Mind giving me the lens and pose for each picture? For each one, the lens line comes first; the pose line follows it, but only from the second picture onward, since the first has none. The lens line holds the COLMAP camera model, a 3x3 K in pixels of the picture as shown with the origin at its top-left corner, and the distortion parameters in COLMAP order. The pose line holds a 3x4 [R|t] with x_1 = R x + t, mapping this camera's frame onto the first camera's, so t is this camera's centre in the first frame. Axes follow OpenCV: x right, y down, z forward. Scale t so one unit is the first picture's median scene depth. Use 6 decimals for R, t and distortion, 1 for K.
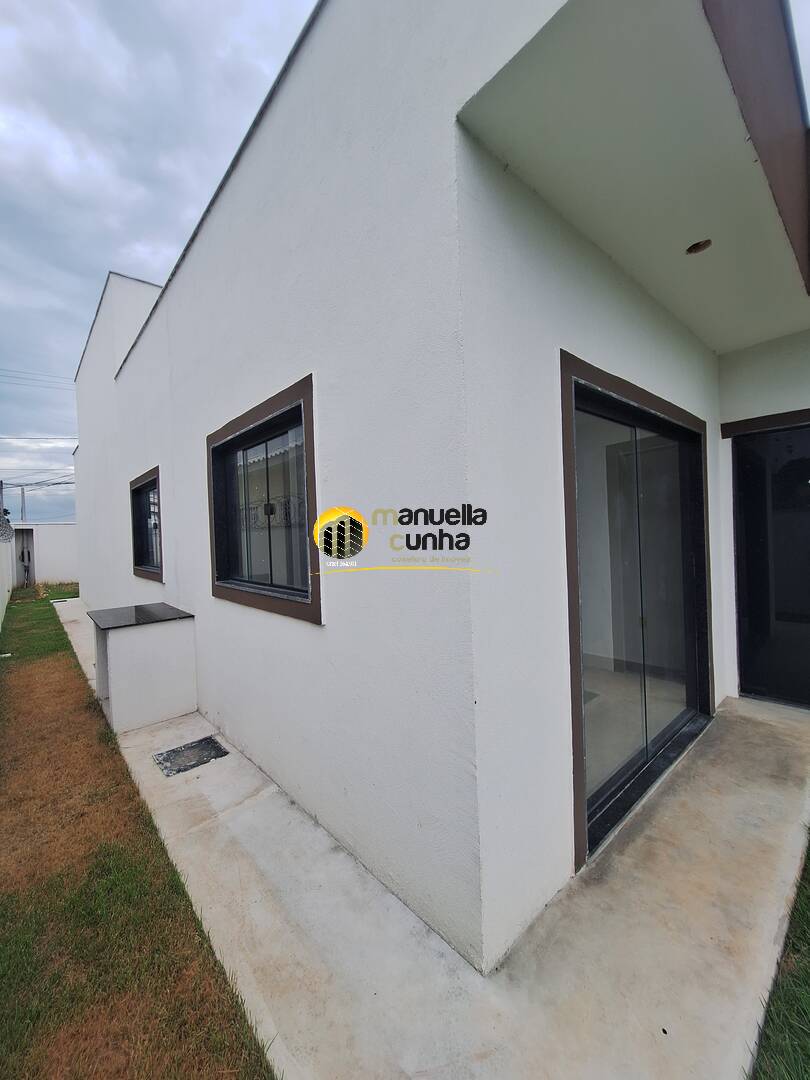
lens RADIAL K [[431.1, 0, 406.0], [0, 431.1, 535.9], [0, 0, 1]] dist [-0.000325, 0.000269]
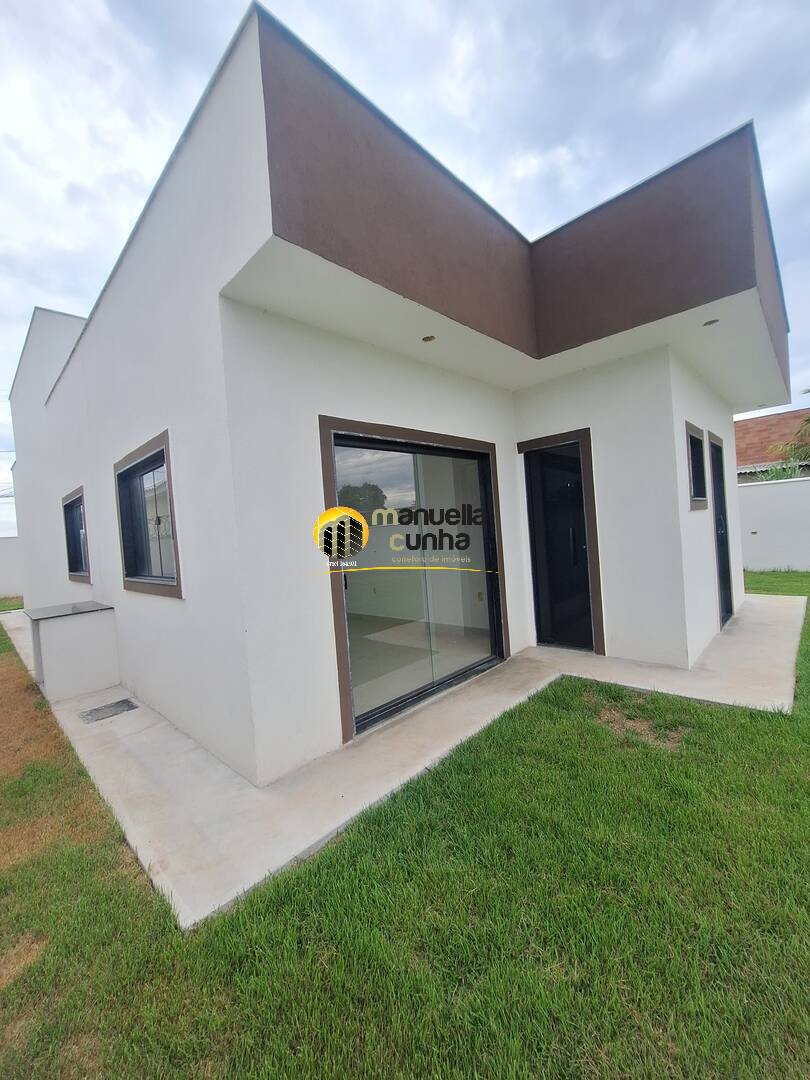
lens RADIAL K [[431.1, 0, 400.9], [0, 431.1, 537.2], [0, 0, 1]] dist [-0.000325, 0.000269]
pose [[0.996862, -0.040472, 0.068030, 0.309169], [0.040063, 0.999170, 0.007367, 0.008991], [-0.068271, -0.004619, 0.997656, -0.351964]]
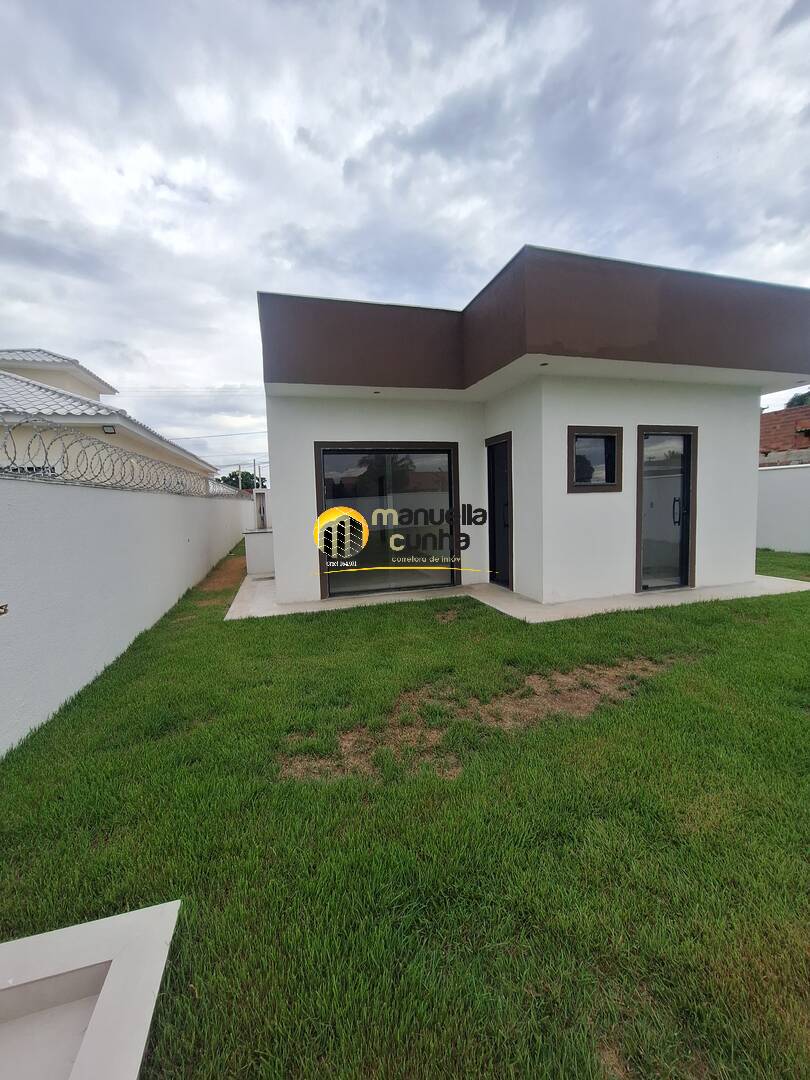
lens RADIAL K [[431.1, 0, 405.5], [0, 431.1, 534.0], [0, 0, 1]] dist [-0.000325, 0.000269]
pose [[0.902015, 0.037073, -0.430111, 1.427013], [-0.001993, 0.996653, 0.081727, -0.001627], [0.431701, -0.072862, 0.899069, -0.999000]]
